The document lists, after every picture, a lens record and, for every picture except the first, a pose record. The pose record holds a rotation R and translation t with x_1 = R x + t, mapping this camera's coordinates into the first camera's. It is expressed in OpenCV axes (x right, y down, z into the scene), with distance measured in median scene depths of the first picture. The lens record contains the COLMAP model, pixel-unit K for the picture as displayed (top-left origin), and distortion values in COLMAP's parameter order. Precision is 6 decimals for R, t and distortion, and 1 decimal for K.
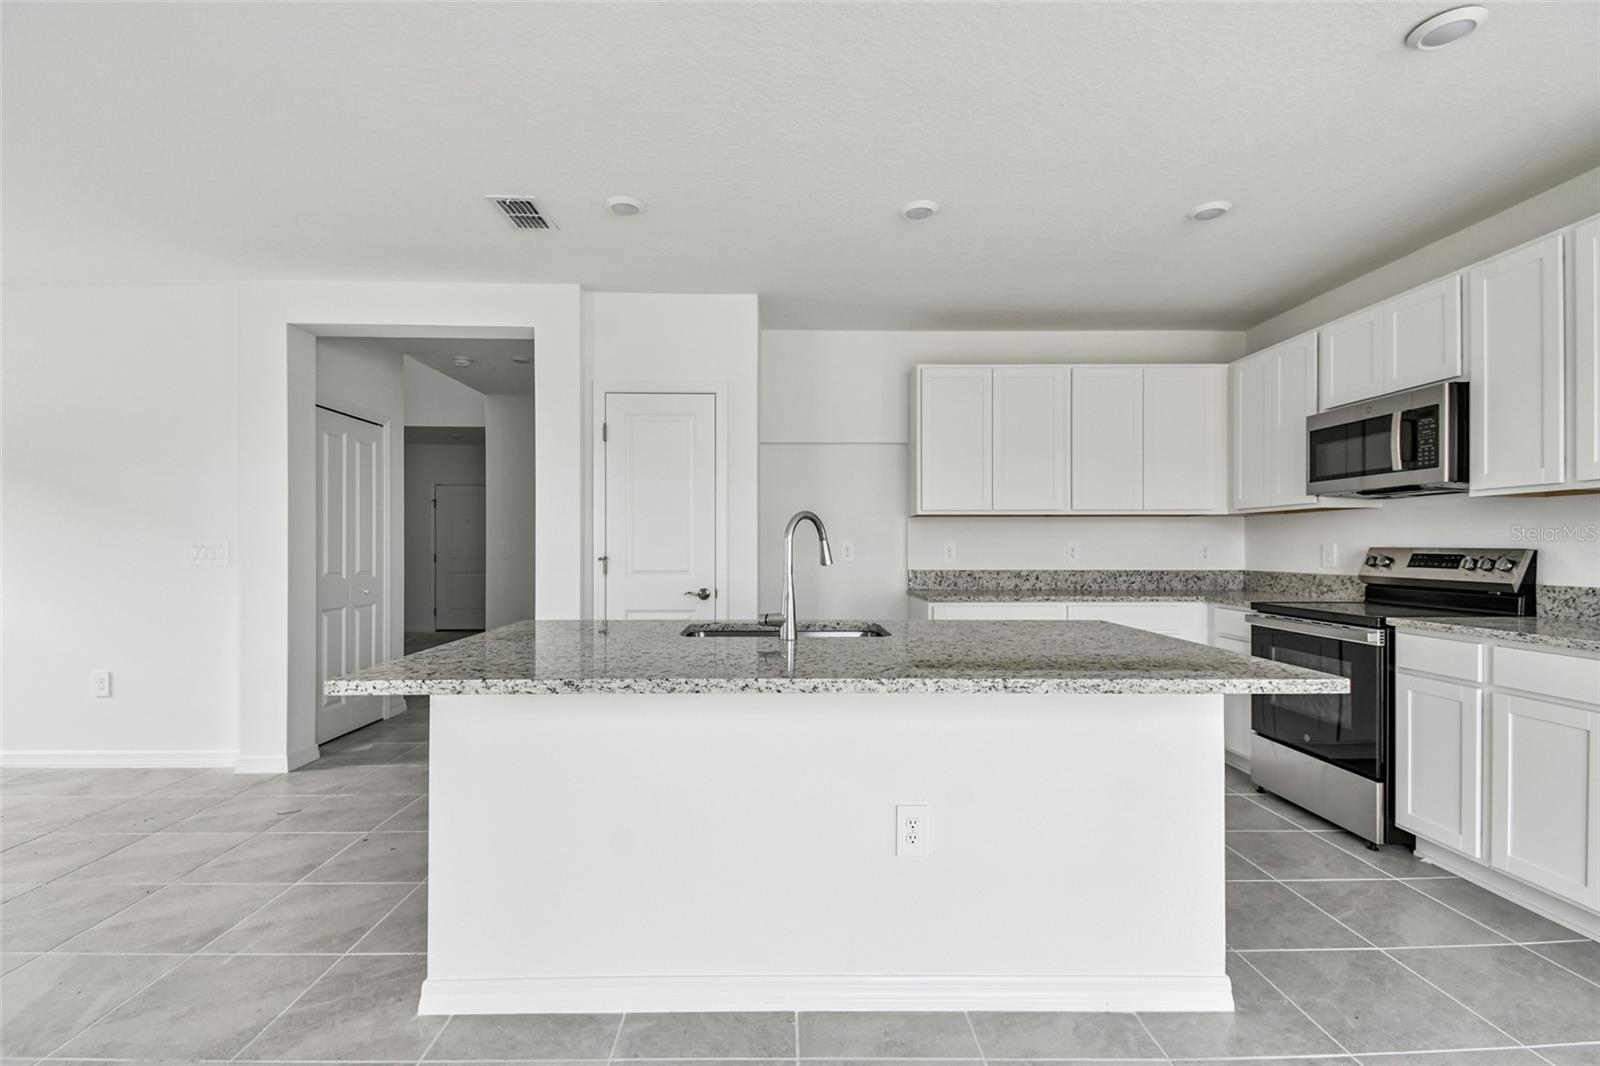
lens RADIAL K [[701.7, 0, 792.4], [0, 701.7, 542.7], [0, 0, 1]] dist [0.038605, -0.027634]
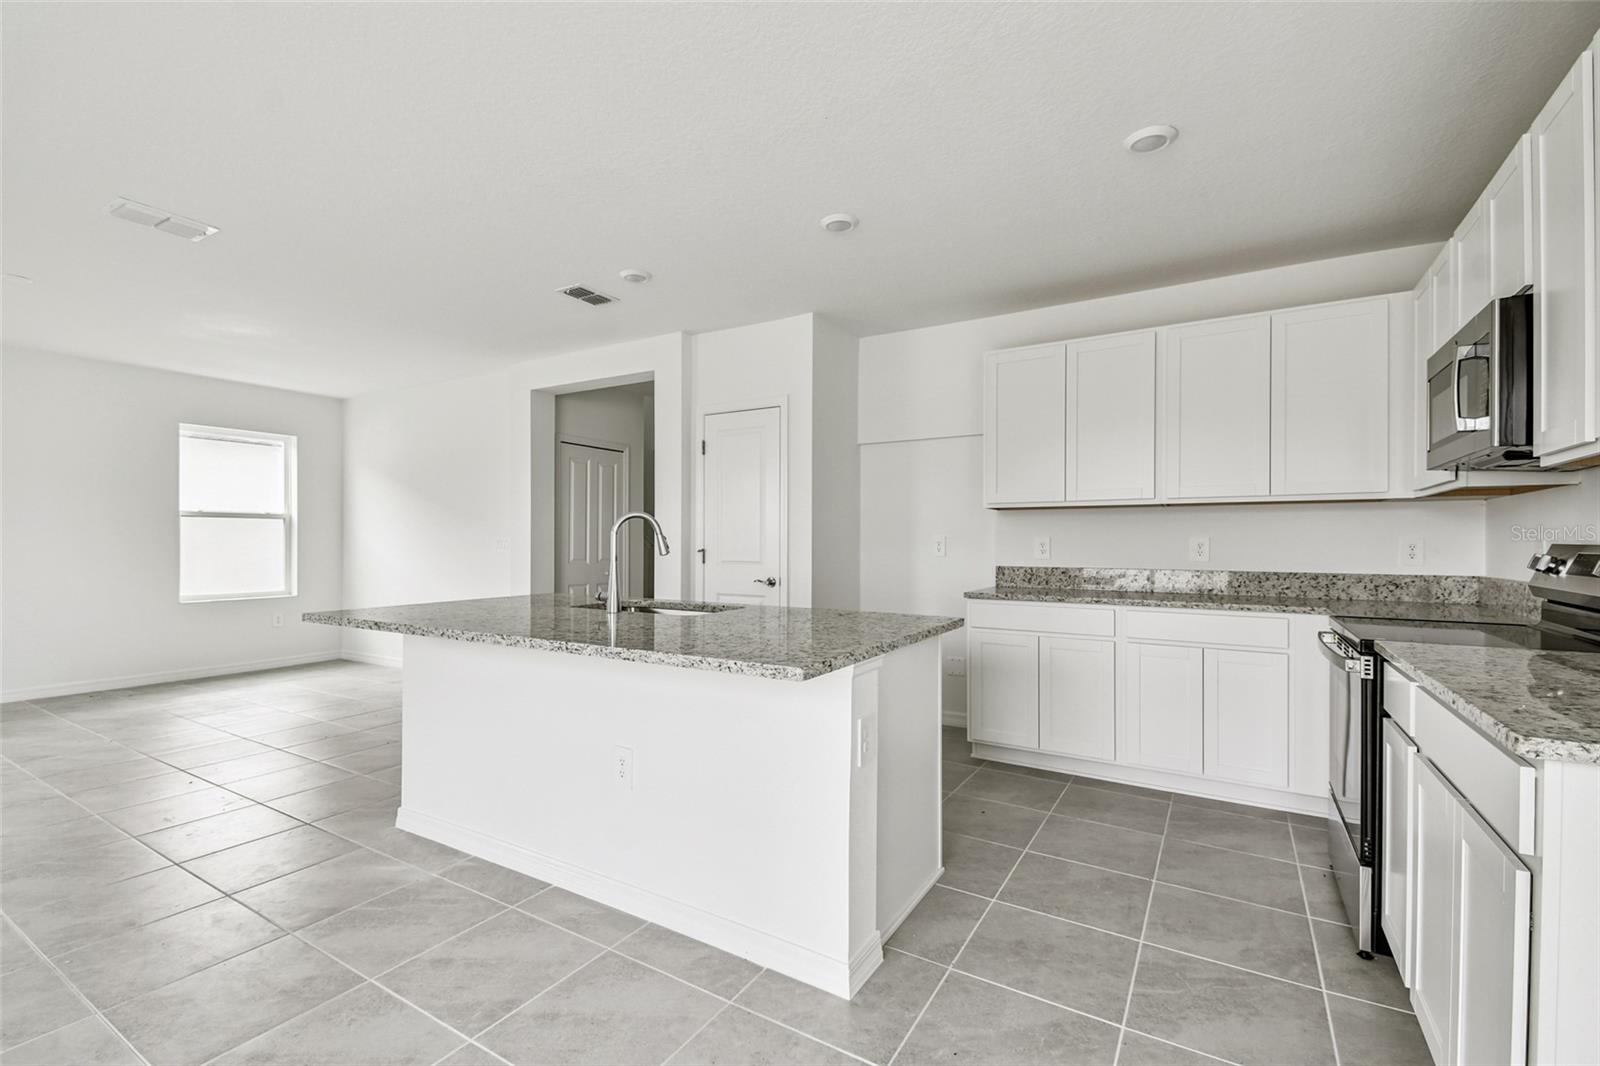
lens RADIAL K [[698.2, 0, 790.5], [0, 698.2, 538.4], [0, 0, 1]] dist [0.041982, -0.027043]
pose [[0.845554, 0.000051, -0.533889, 0.533144], [0.000039, 1.000000, 0.000157, 0.001366], [0.533889, -0.000154, 0.845554, 0.052764]]
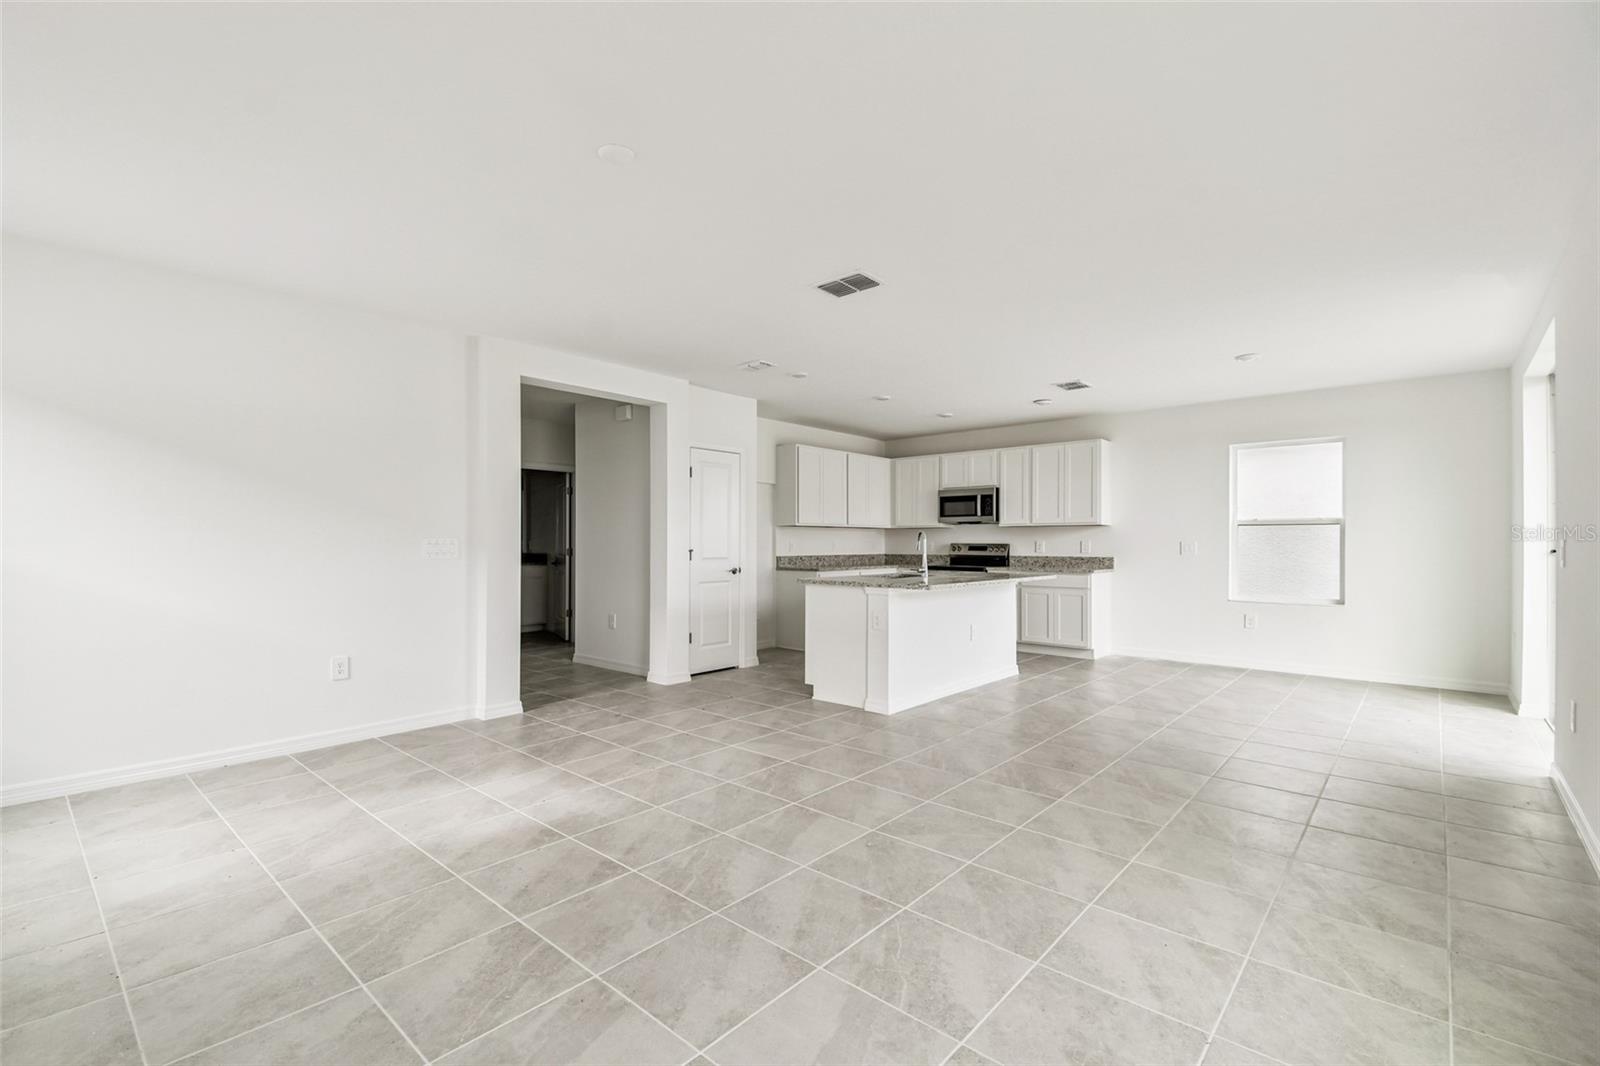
lens RADIAL K [[699.9, 0, 800.0], [0, 699.9, 533.0], [0, 0, 1]] dist [0.013768, -0.027201]
pose [[0.672918, 0.010034, 0.739649, -1.333501], [-0.004660, 0.999946, -0.009325, -0.003973], [-0.739702, 0.002828, 0.672928, -0.271340]]
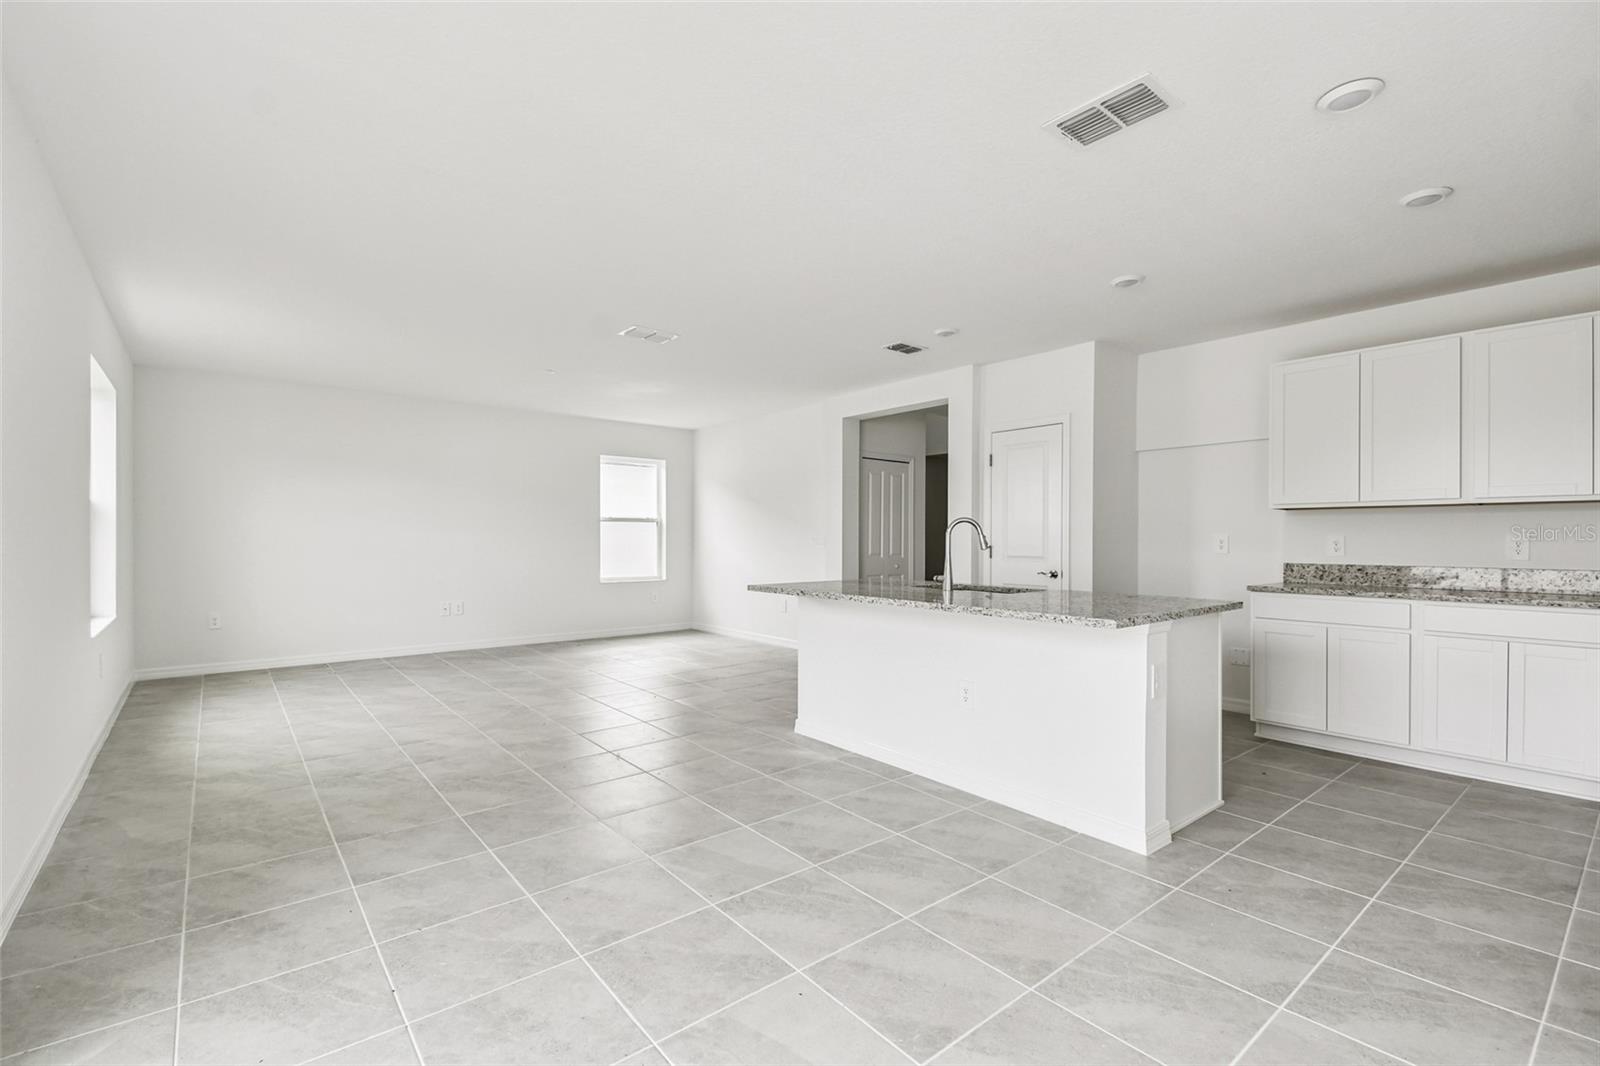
lens RADIAL K [[698.2, 0, 790.5], [0, 698.2, 538.4], [0, 0, 1]] dist [0.041982, -0.027043]
pose [[0.617235, 0.002223, -0.786776, 0.644686], [0.000524, 0.999995, 0.003237, -0.000157], [0.786779, -0.002410, 0.617230, -0.232020]]
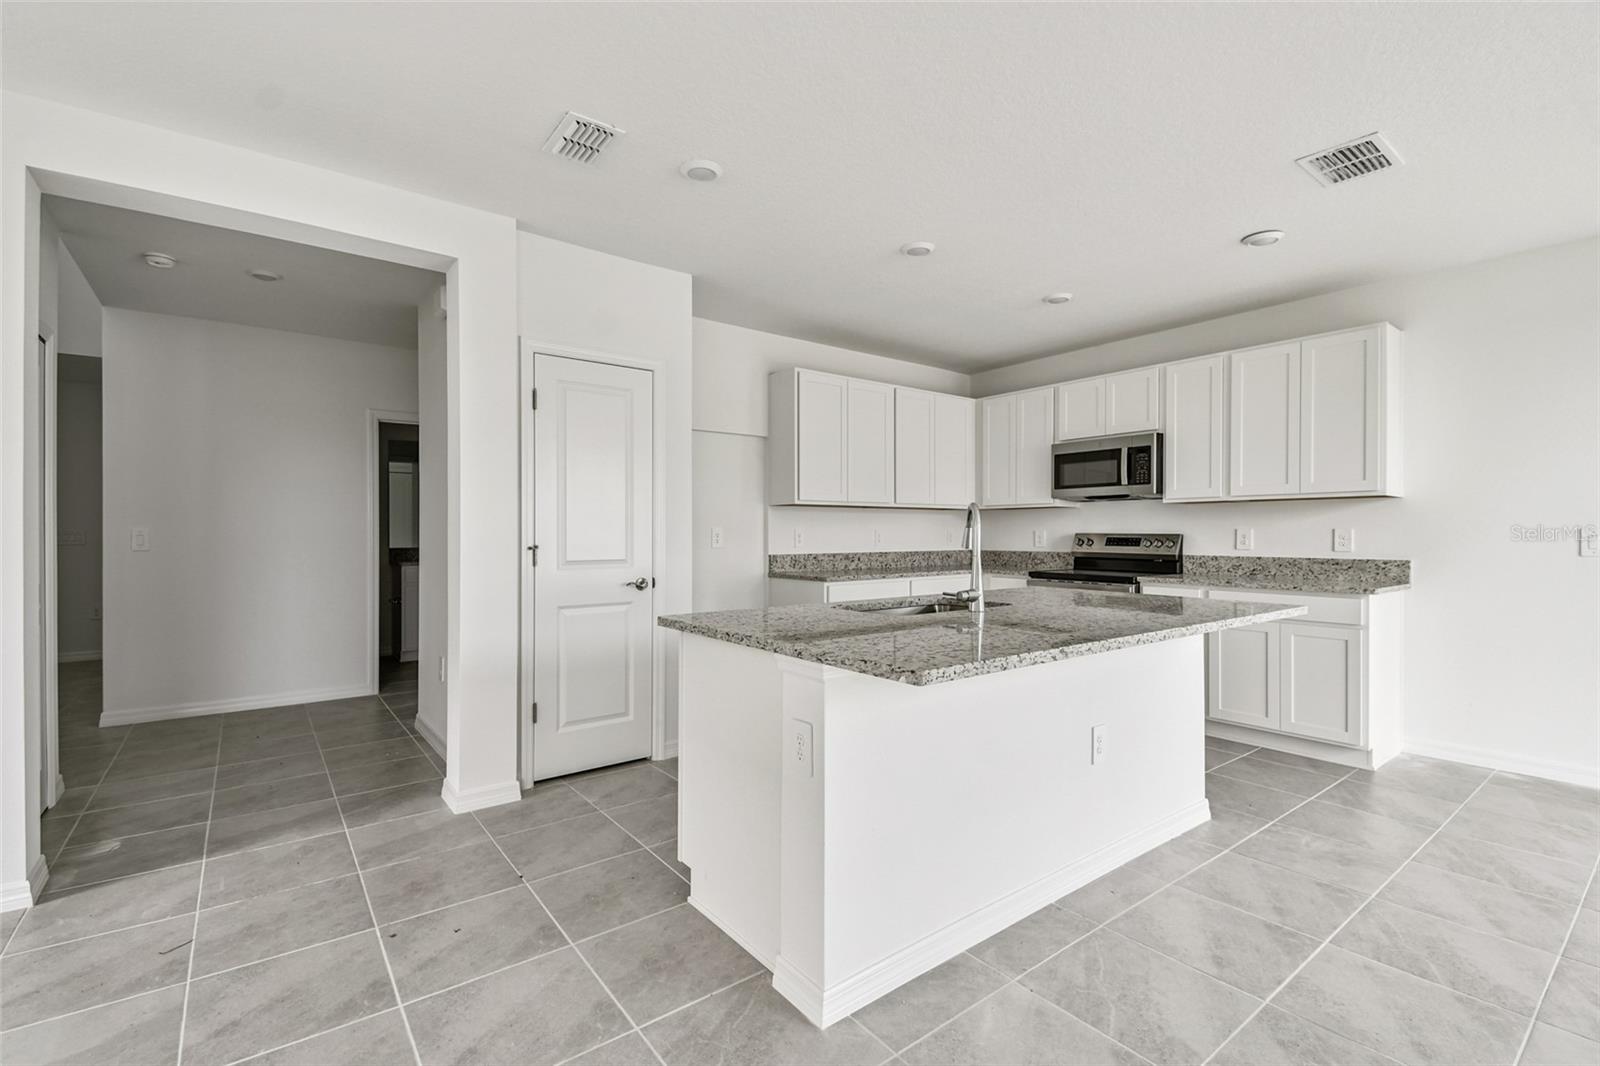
lens RADIAL K [[704.5, 0, 800.0], [0, 704.5, 533.0], [0, 0, 1]] dist [0.028592, -0.019546]
pose [[0.804036, -0.001146, 0.594580, -0.537011], [-0.002320, 0.999984, 0.005065, -0.000165], [-0.594576, -0.005452, 0.804021, 0.125336]]
